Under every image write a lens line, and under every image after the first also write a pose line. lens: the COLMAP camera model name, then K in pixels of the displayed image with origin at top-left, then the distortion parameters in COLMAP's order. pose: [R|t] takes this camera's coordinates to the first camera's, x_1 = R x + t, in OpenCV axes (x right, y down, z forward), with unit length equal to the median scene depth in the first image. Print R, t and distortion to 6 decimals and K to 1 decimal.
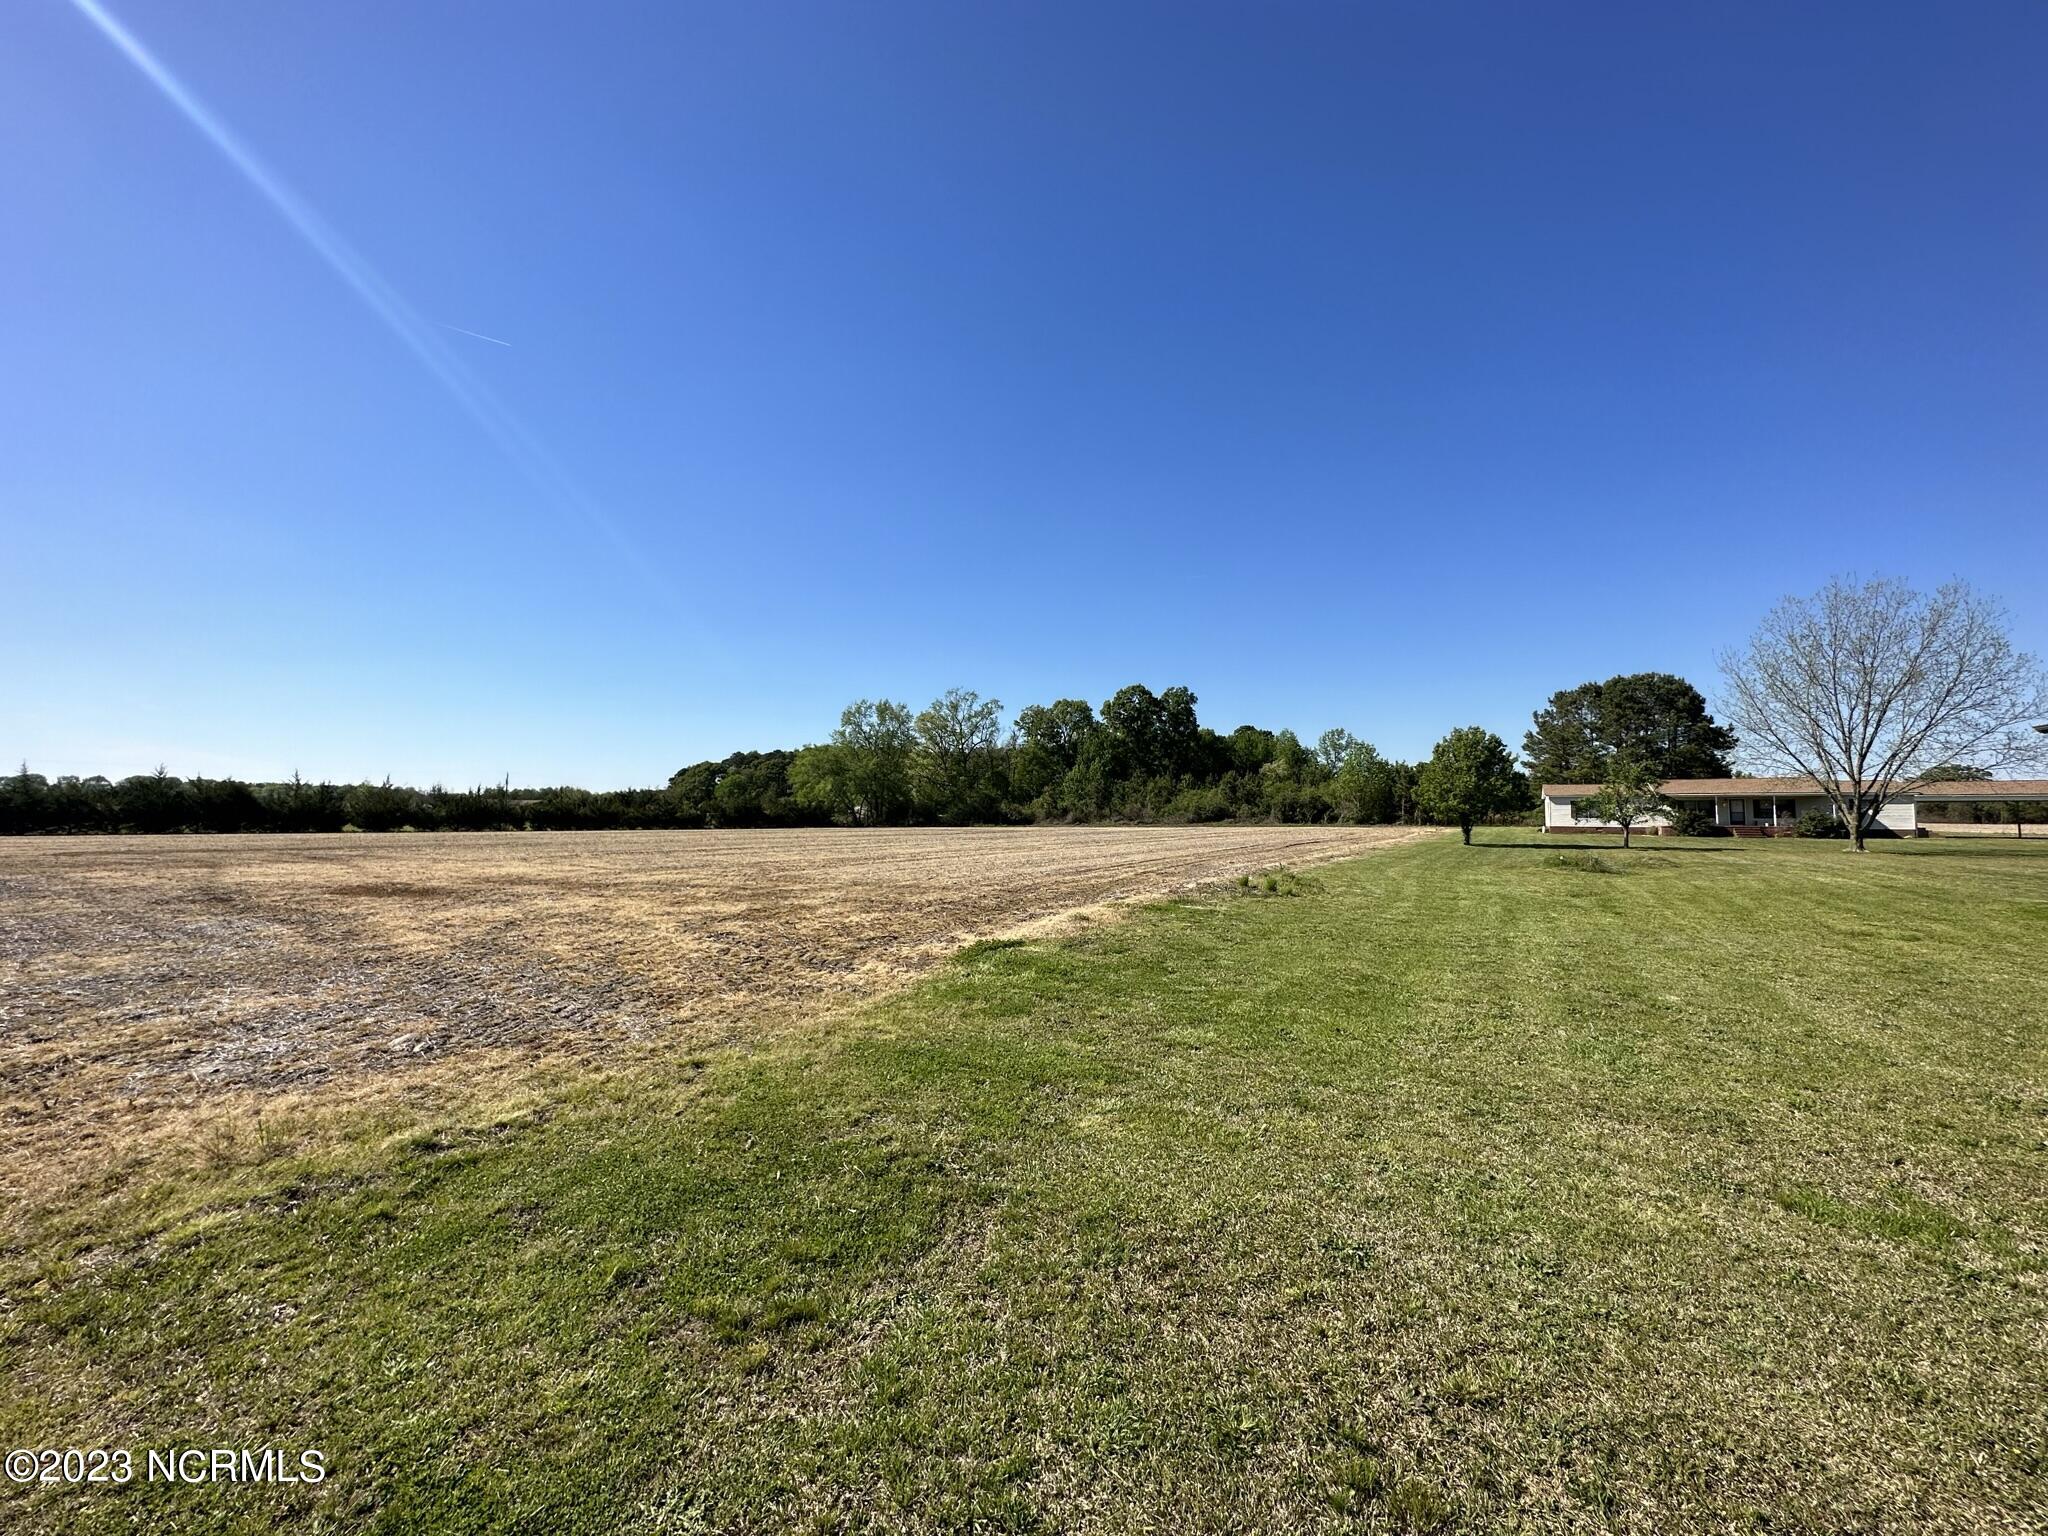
lens RADIAL K [[816.7, 0, 1024.0], [0, 816.7, 768.0], [0, 0, 1]] dist [-0.001624, 0.000147]
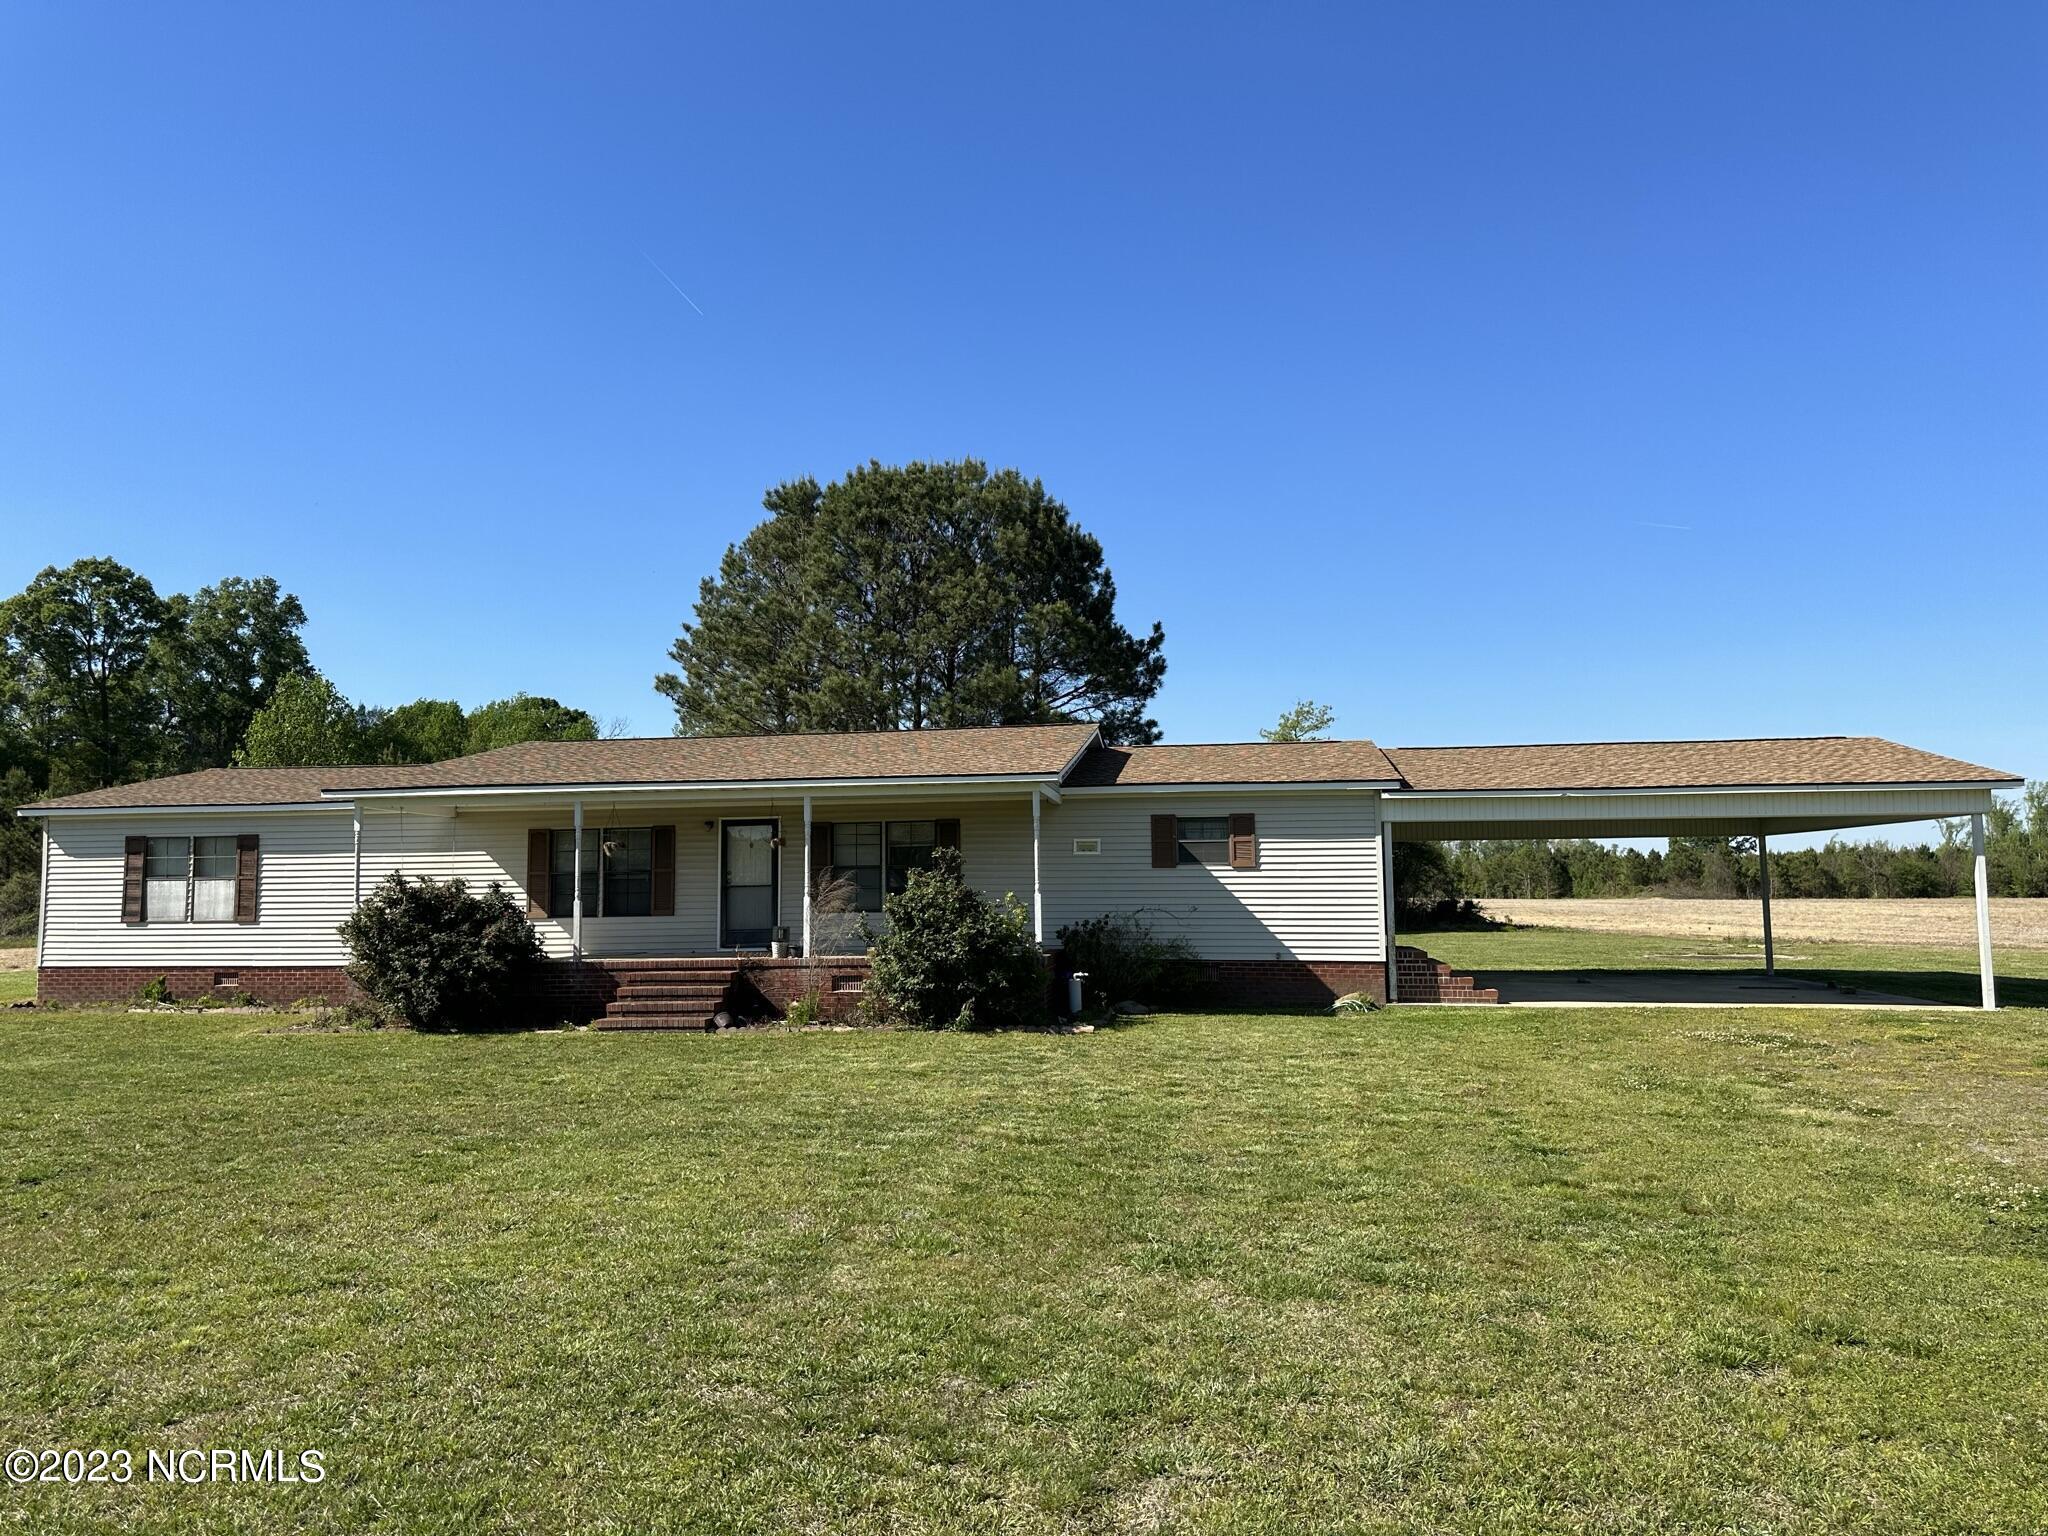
lens RADIAL K [[1390.0, 0, 1024.0], [0, 1390.0, 768.0], [0, 0, 1]] dist [0.049237, -0.088760]
pose [[0.919370, 0.021504, 0.392805, 0.584578], [-0.009318, 0.999415, -0.032902, 0.026372], [-0.393283, 0.026589, 0.919033, 0.482389]]
